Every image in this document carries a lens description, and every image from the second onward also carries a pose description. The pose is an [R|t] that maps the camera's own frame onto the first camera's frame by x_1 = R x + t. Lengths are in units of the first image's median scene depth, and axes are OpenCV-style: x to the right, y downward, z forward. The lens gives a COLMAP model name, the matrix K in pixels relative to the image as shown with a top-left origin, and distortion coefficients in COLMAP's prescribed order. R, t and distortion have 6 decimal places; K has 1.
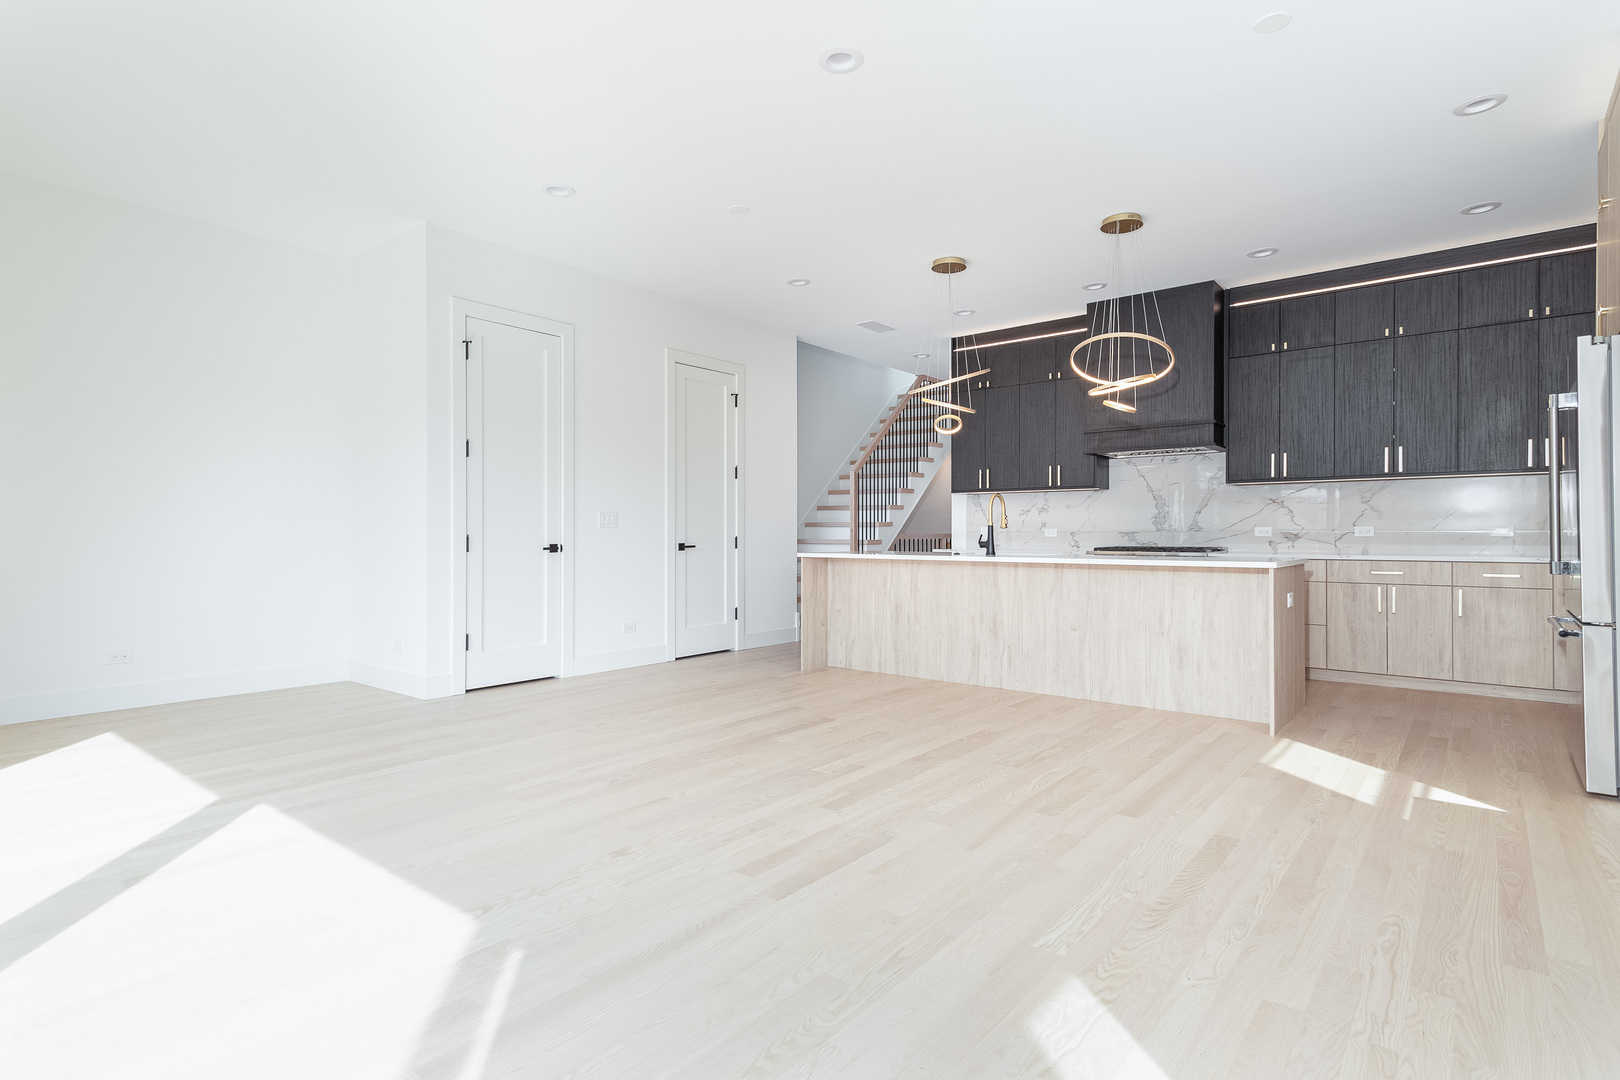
lens RADIAL K [[822.3, 0, 806.3], [0, 822.3, 533.7], [0, 0, 1]] dist [0.019247, -0.000711]
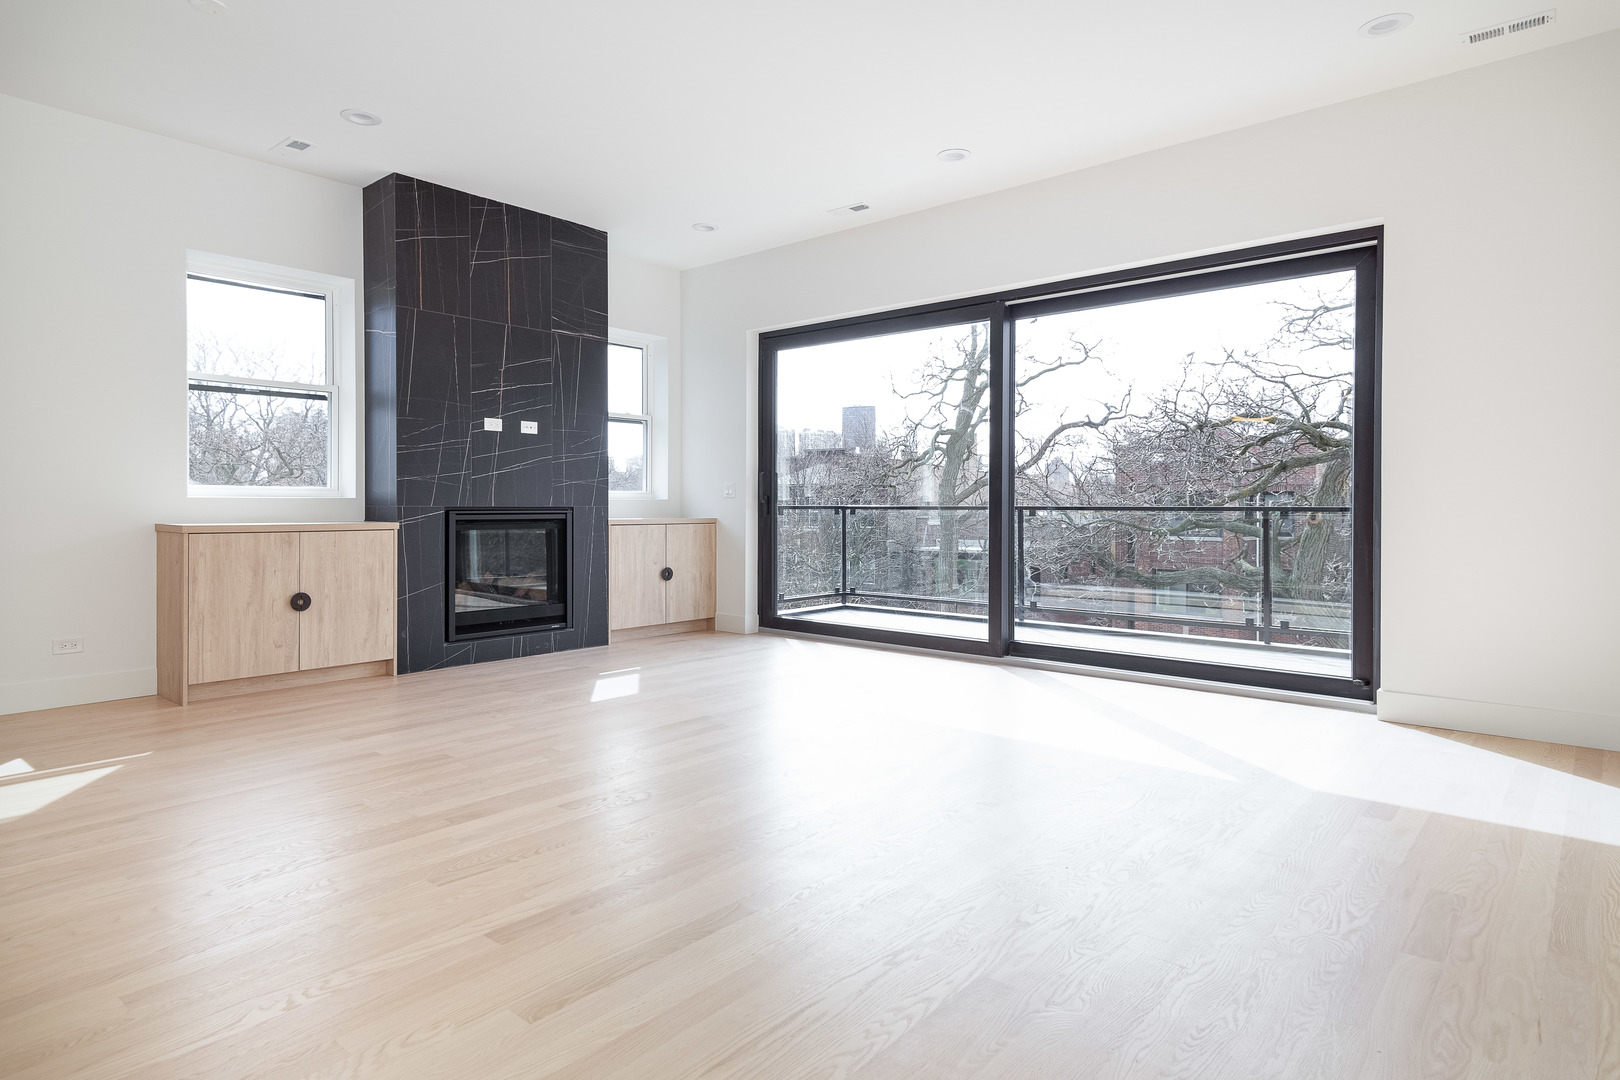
lens RADIAL K [[917.2, 0, 785.3], [0, 917.2, 508.4], [0, 0, 1]] dist [0.046795, 0.000106]
pose [[-0.999189, -0.002366, 0.040201, -0.108575], [-0.002228, 0.999991, 0.003480, 0.002329], [-0.040209, 0.003388, -0.999186, 1.151261]]
